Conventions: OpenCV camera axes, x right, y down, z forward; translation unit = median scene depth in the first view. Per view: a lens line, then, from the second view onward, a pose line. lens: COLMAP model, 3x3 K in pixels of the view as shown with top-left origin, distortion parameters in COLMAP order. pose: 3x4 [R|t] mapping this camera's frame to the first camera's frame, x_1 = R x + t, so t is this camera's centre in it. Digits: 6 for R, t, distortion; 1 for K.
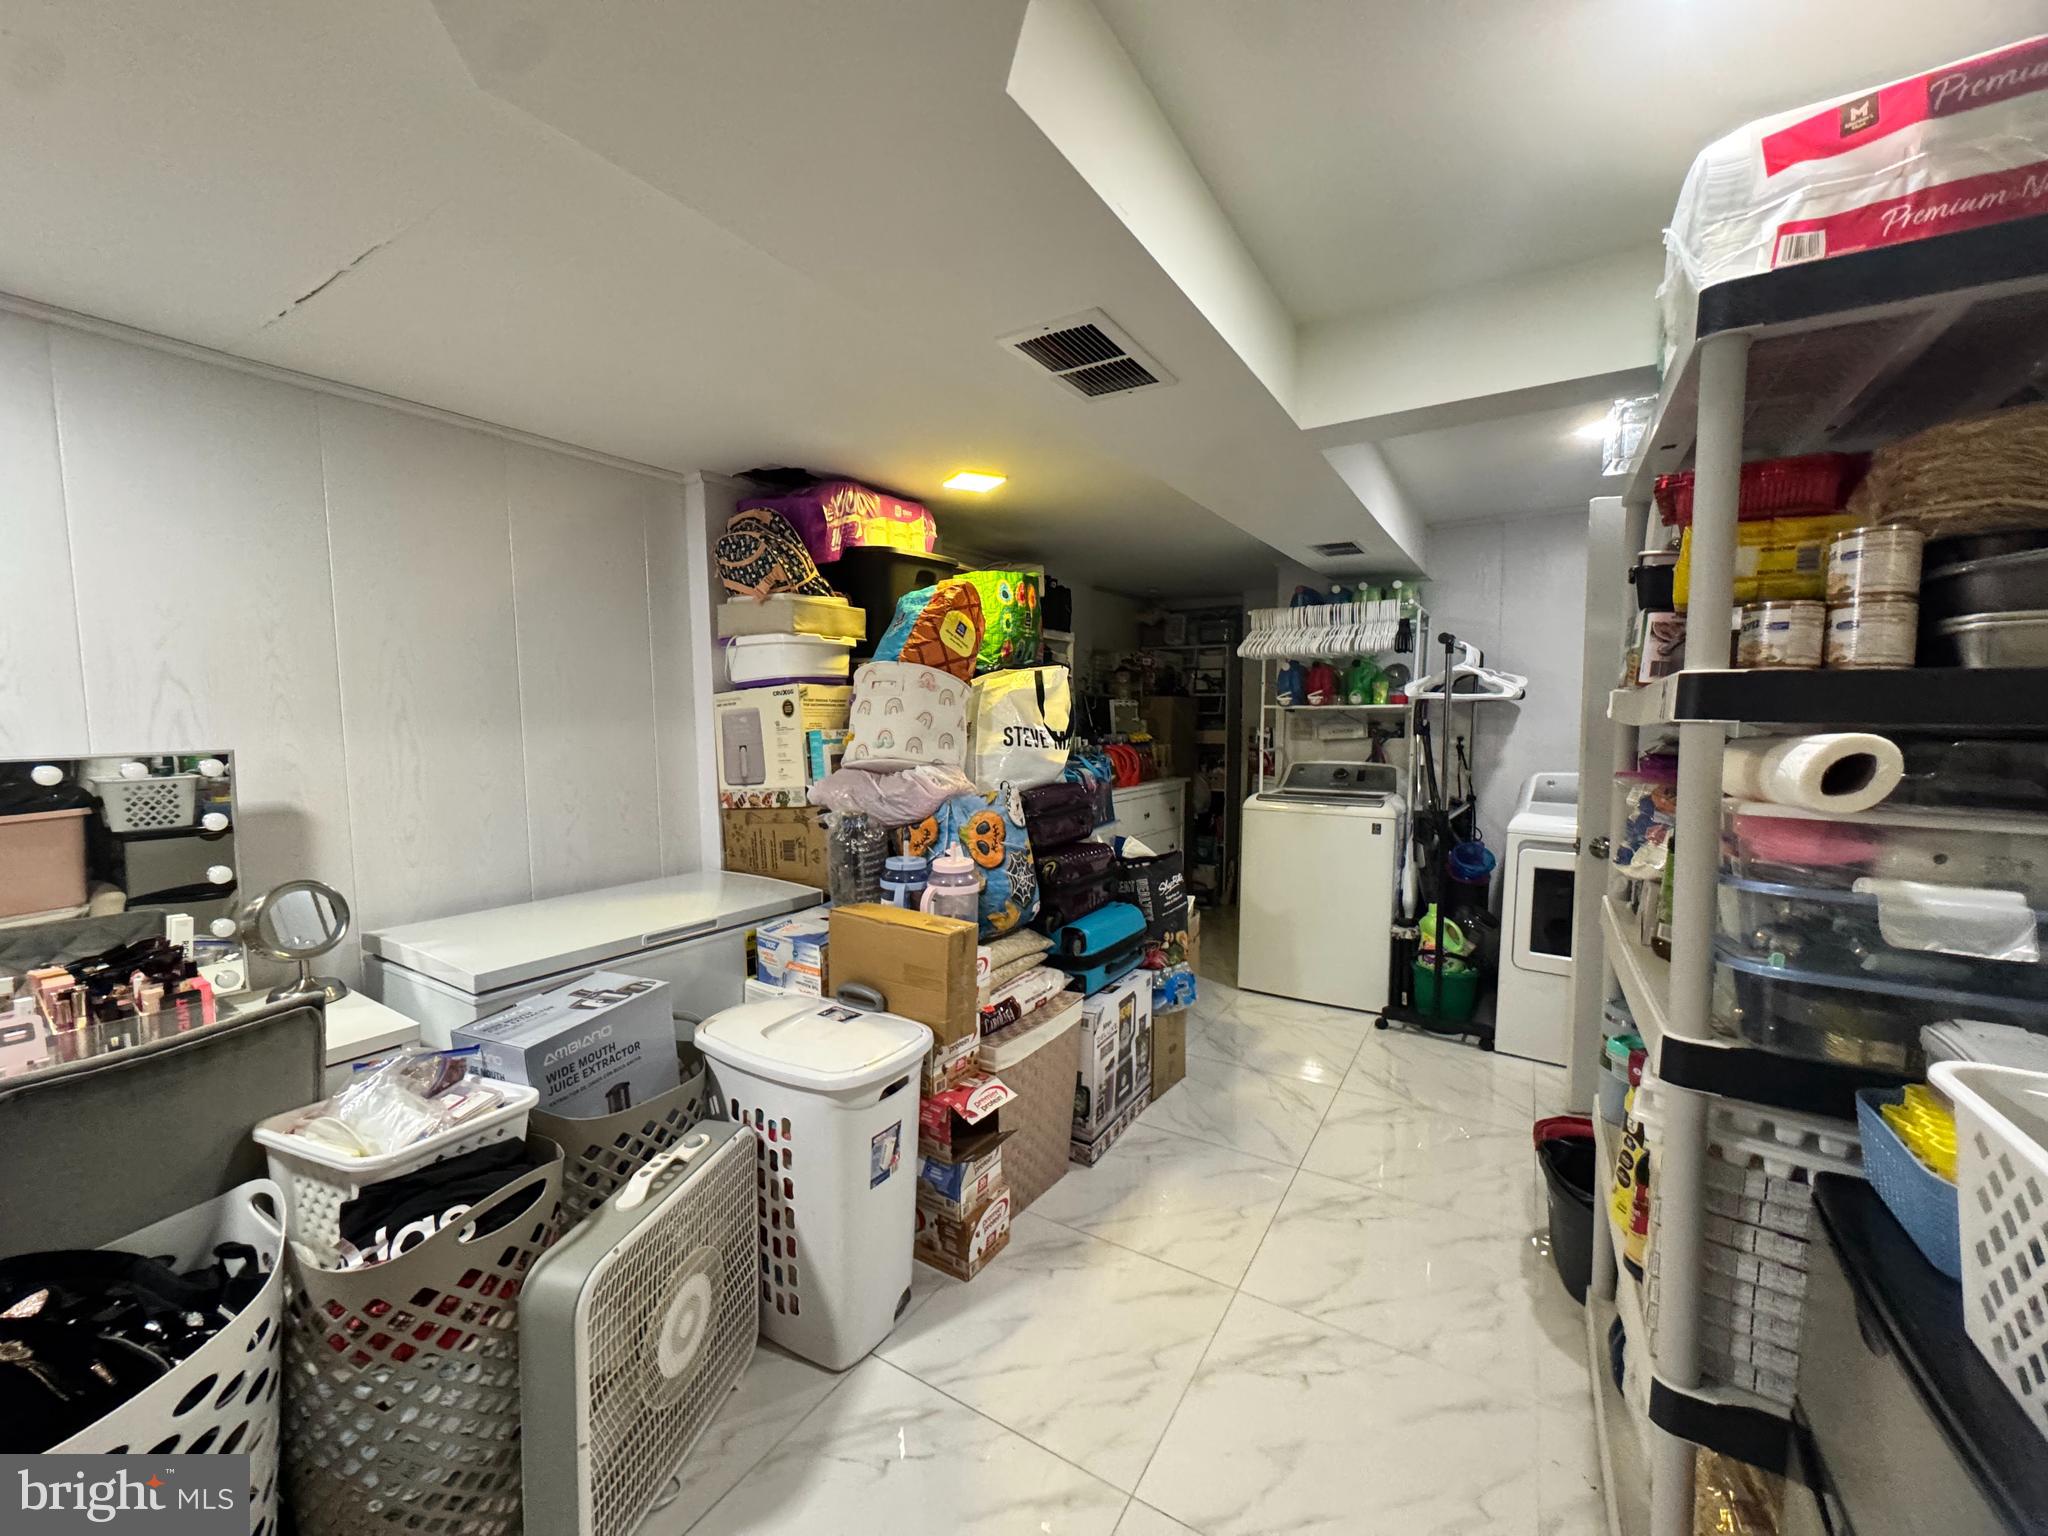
lens RADIAL K [[819.2, 0, 1023.1], [0, 819.2, 772.2], [0, 0, 1]] dist [-0.003668, 0.000081]
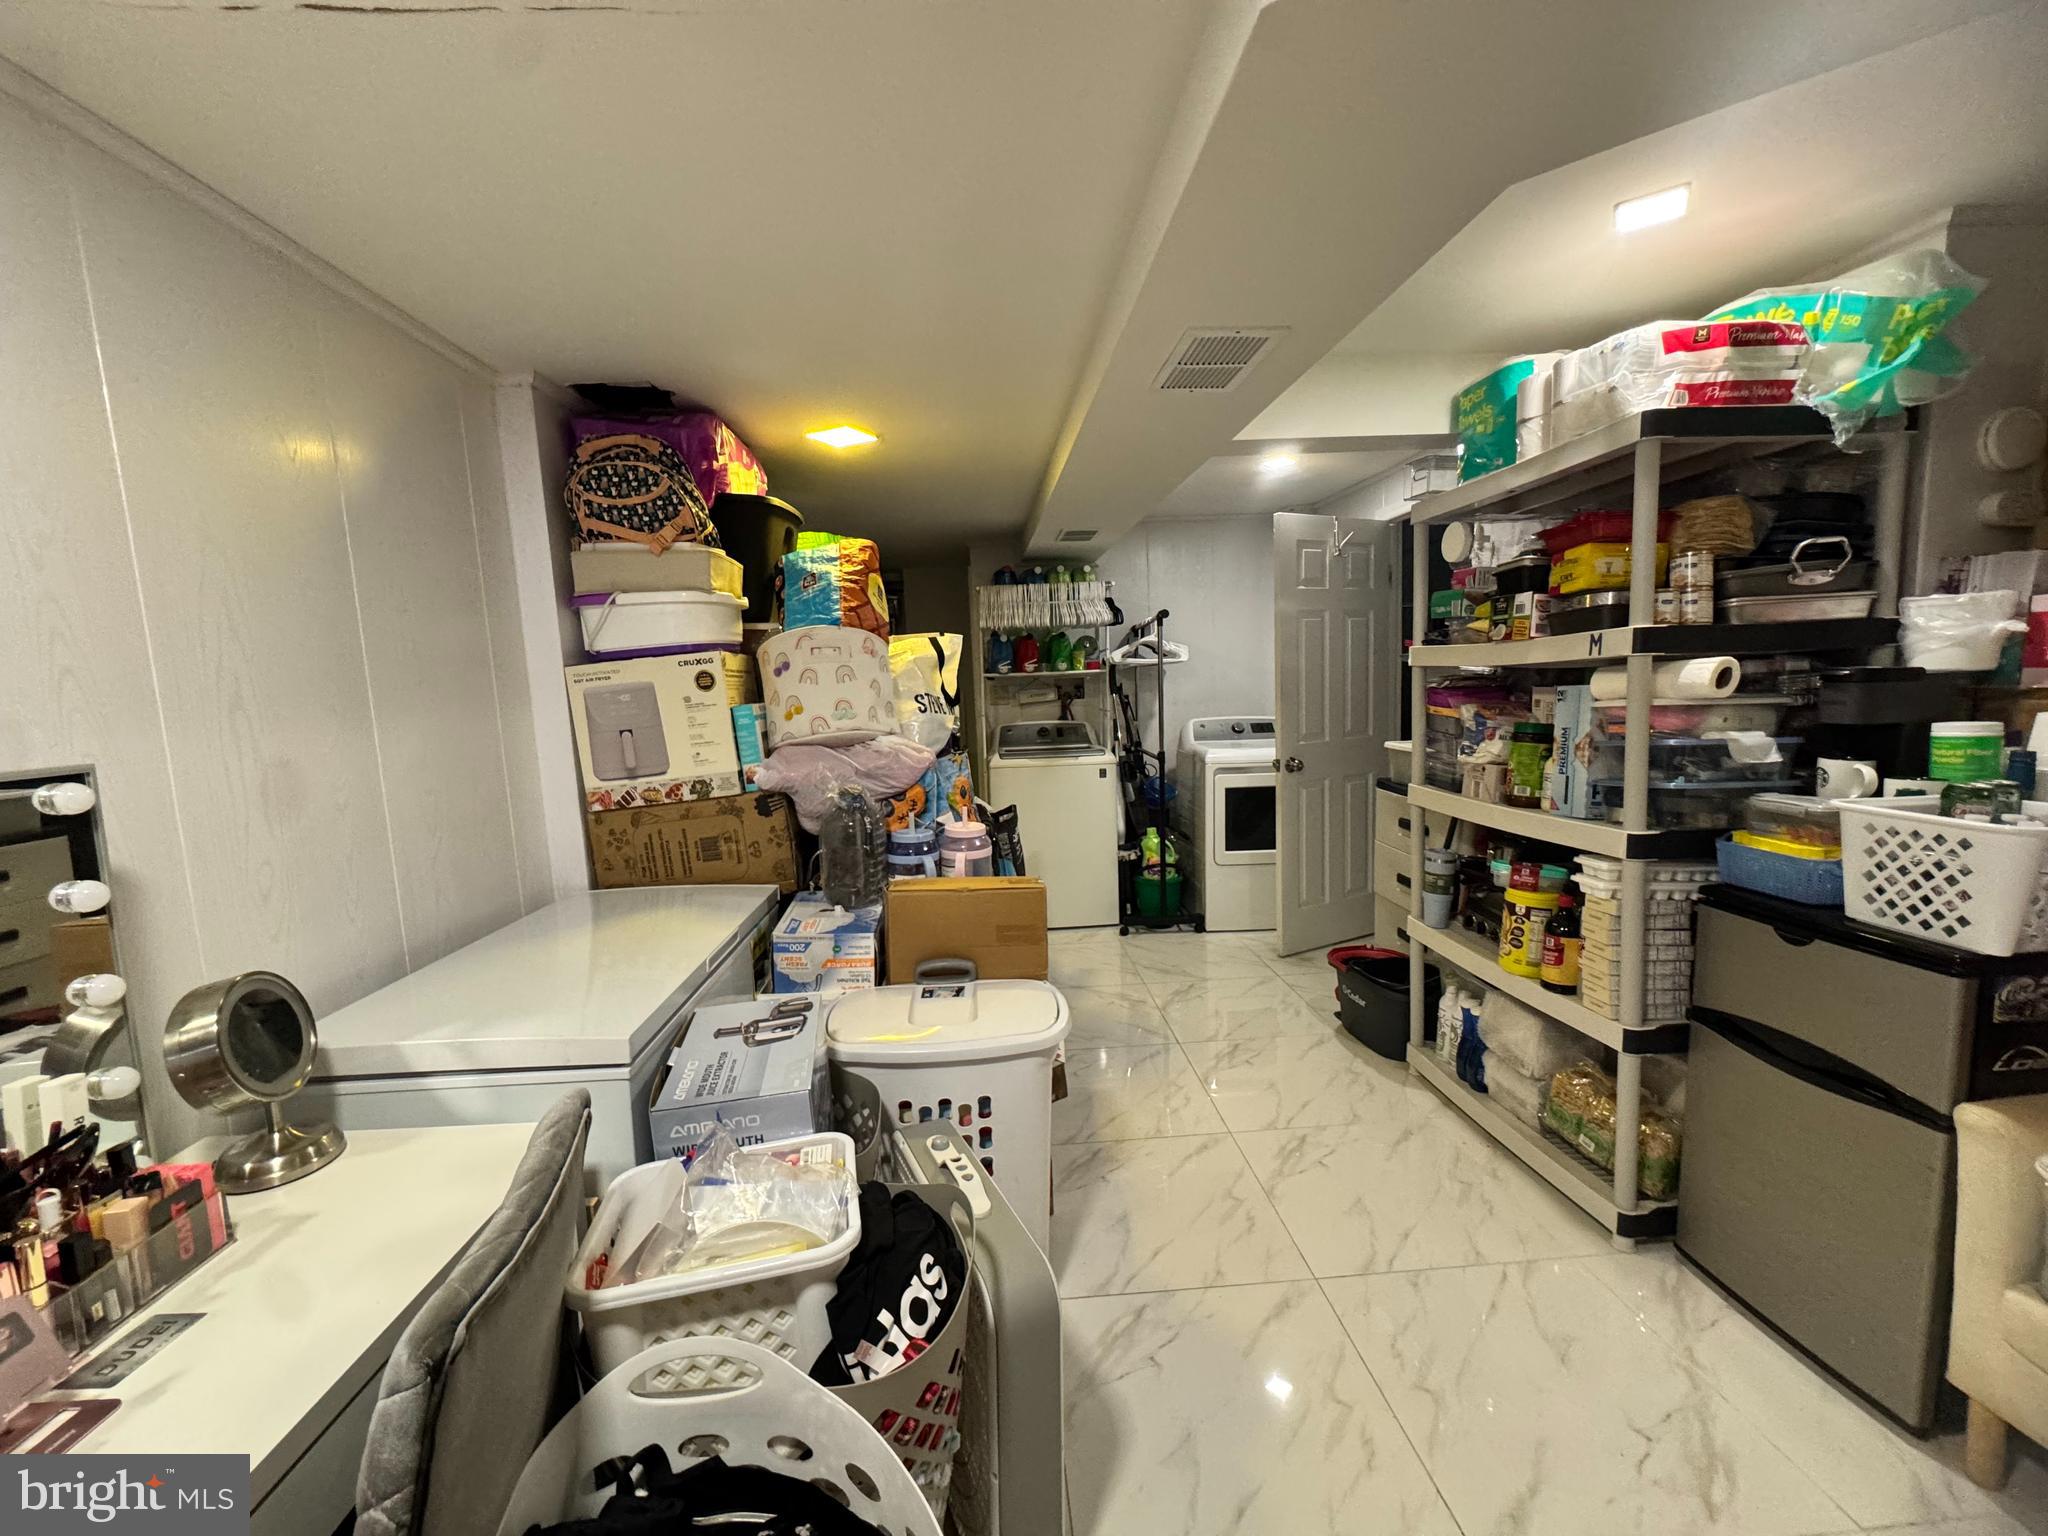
lens RADIAL K [[819.2, 0, 1026.1], [0, 819.2, 772.3], [0, 0, 1]] dist [-0.003668, 0.000081]
pose [[0.814152, -0.092096, 0.573301, -0.506950], [0.078161, 0.995738, 0.048960, 0.000573], [-0.575367, 0.004949, 0.817881, 0.120433]]
